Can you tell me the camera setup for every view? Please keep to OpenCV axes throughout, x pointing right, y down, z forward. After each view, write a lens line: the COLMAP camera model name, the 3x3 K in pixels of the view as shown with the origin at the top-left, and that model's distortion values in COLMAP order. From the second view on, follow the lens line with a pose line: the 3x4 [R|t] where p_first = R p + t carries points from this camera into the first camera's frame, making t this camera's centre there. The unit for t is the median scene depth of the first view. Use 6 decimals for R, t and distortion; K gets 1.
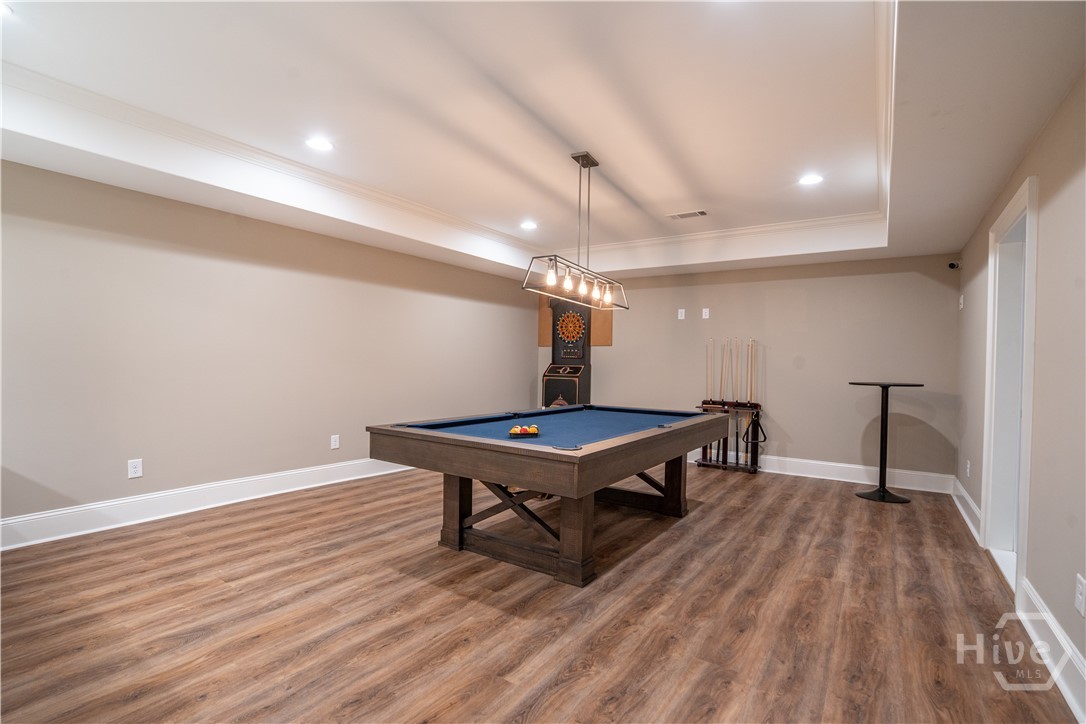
lens RADIAL K [[506.3, 0, 535.8], [0, 506.3, 367.9], [0, 0, 1]] dist [-0.037658, 0.000871]
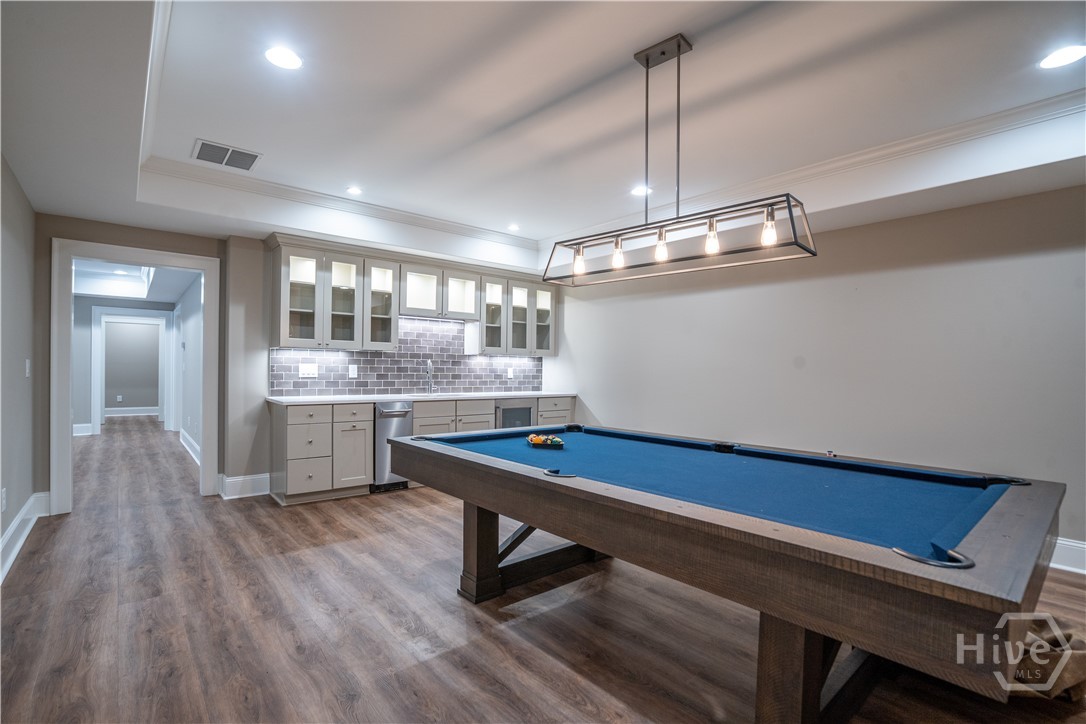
lens RADIAL K [[506.3, 0, 535.8], [0, 506.3, 367.9], [0, 0, 1]] dist [-0.037658, 0.000871]
pose [[-0.268162, -0.033399, -0.962795, 1.337846], [-0.019121, 0.999387, -0.029343, 0.029324], [0.963184, 0.010541, -0.268636, 1.855141]]
